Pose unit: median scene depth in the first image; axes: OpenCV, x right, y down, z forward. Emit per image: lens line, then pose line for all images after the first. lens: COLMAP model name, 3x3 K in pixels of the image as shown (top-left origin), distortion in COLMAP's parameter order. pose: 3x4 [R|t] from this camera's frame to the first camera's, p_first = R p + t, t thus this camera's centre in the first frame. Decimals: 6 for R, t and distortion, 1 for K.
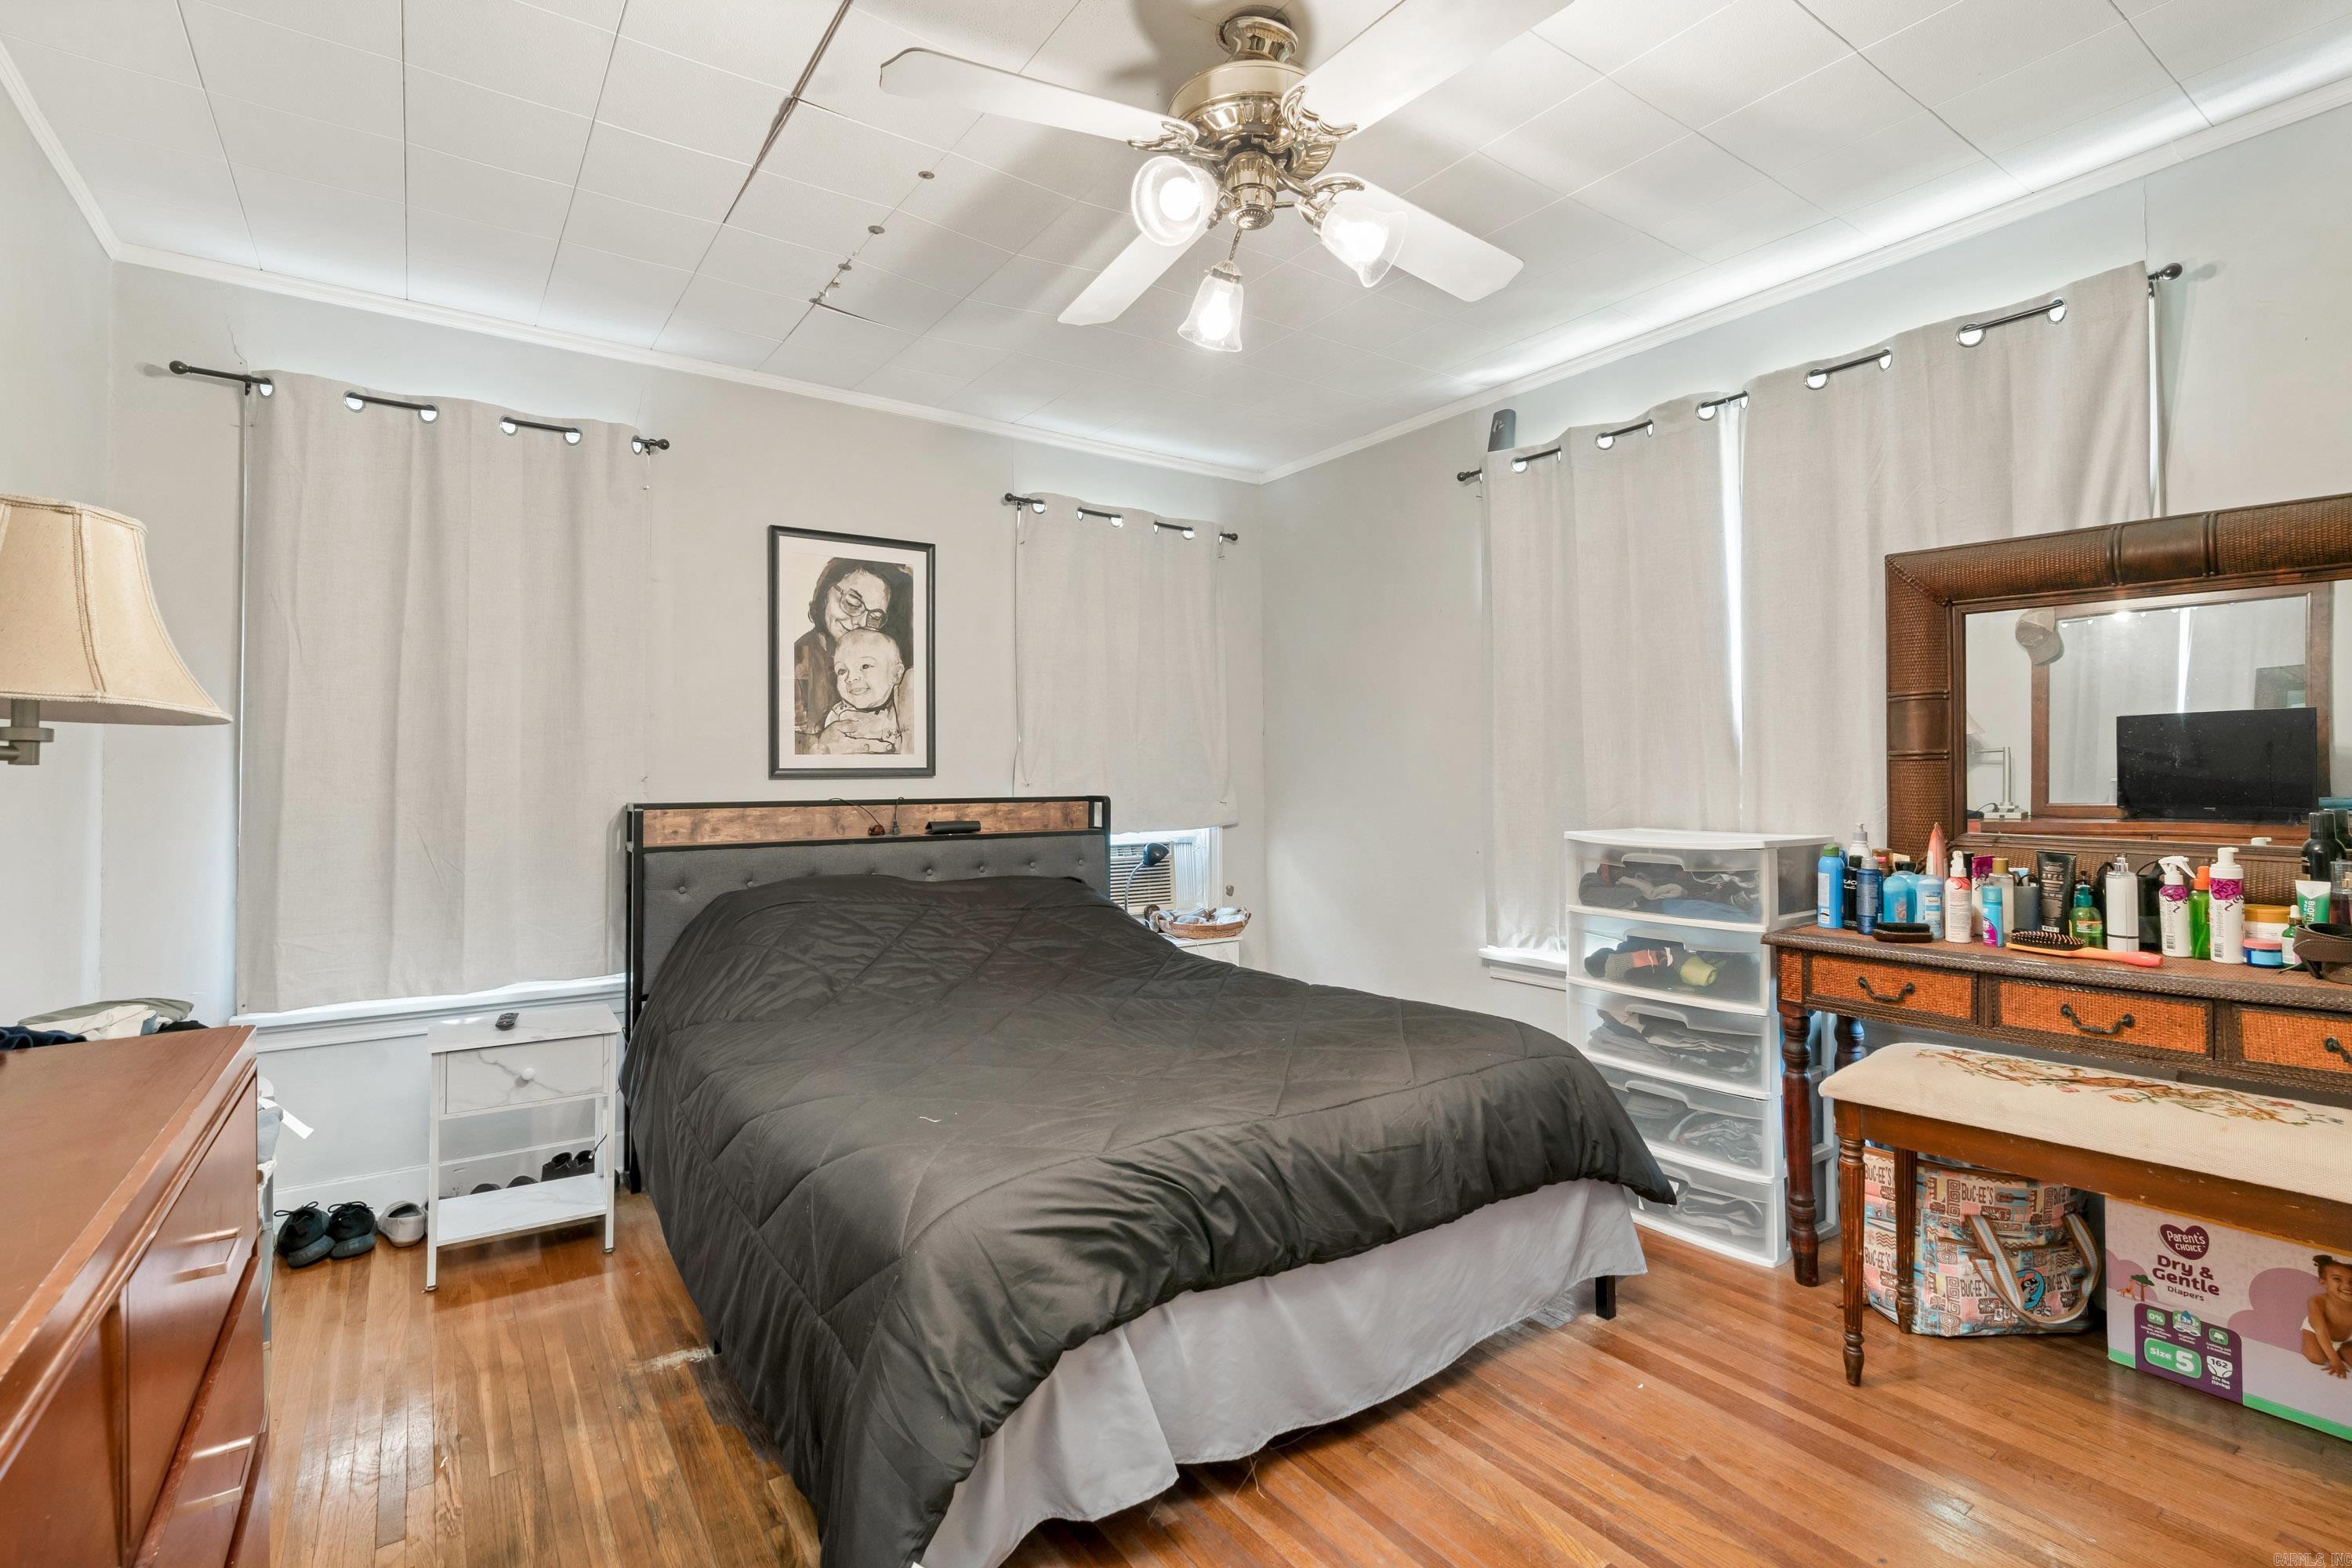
lens RADIAL K [[1076.5, 0, 1194.5], [0, 1076.5, 771.2], [0, 0, 1]] dist [-0.006078, -0.000143]
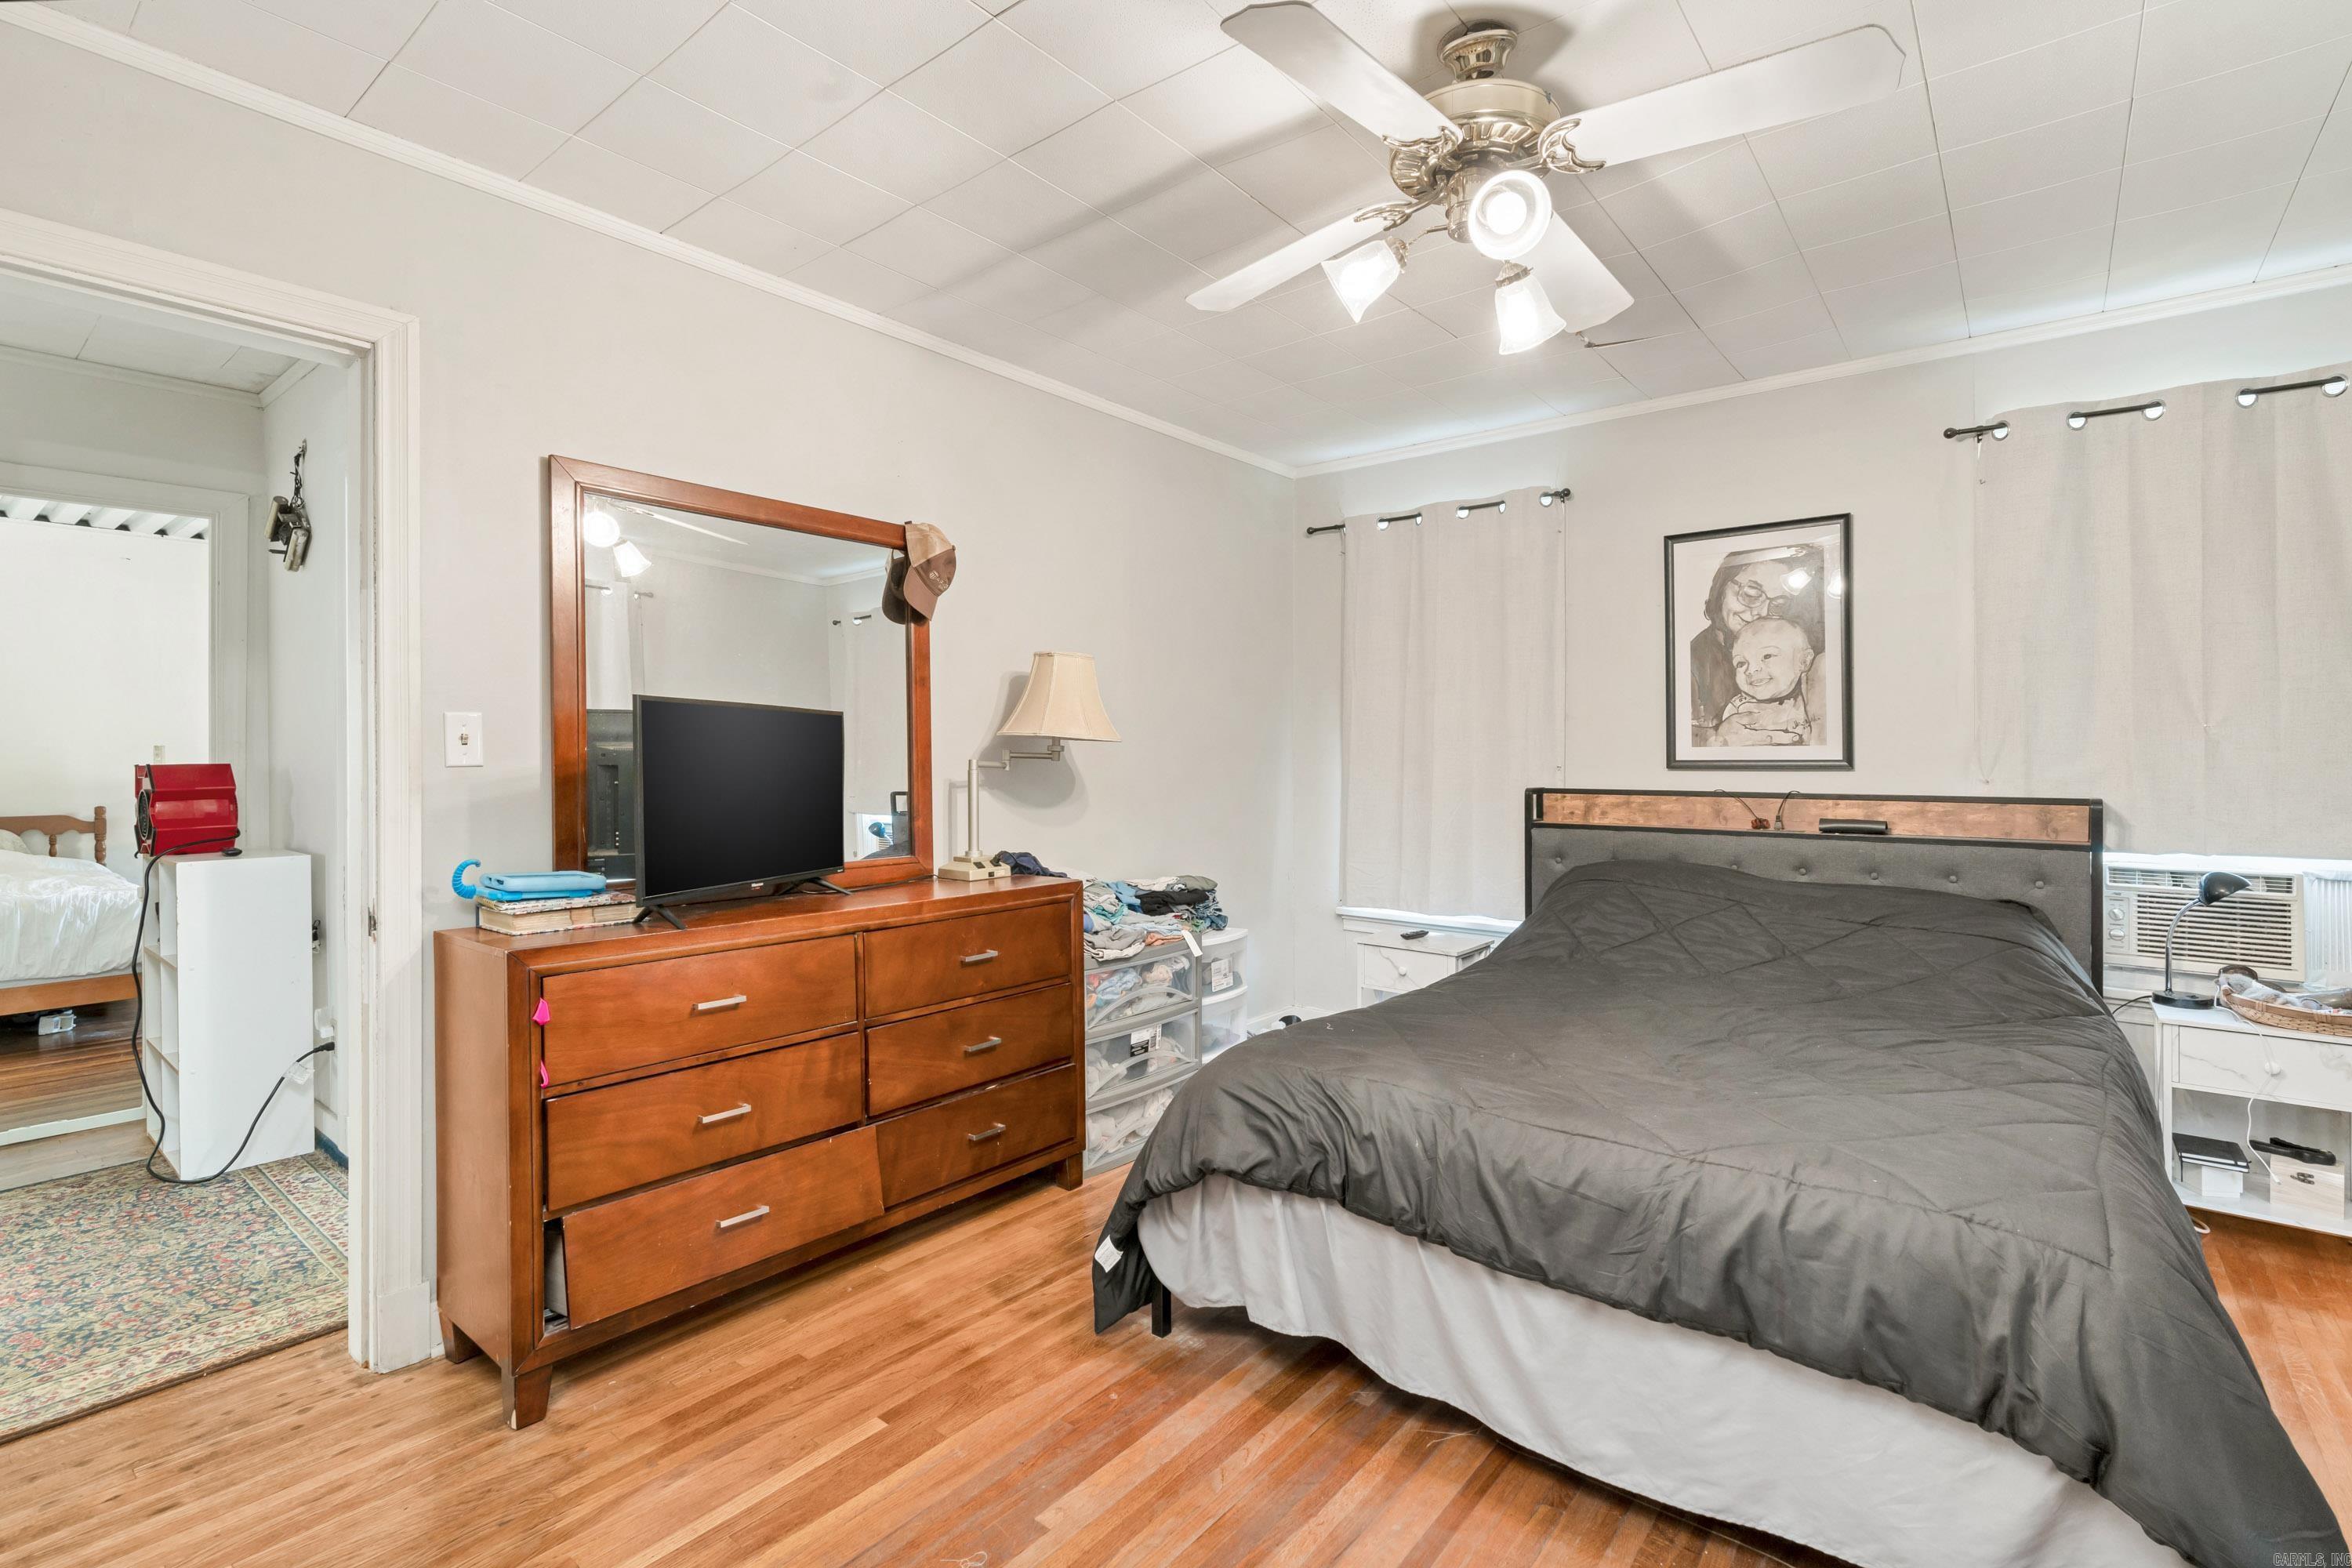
lens RADIAL K [[1076.5, 0, 1200.7], [0, 1076.5, 772.1], [0, 0, 1]] dist [-0.006078, -0.000143]
pose [[0.280556, 0.018222, -0.959665, 0.503774], [-0.000802, 0.999824, 0.018750, -0.010160], [0.959837, -0.004491, 0.280521, 0.235956]]
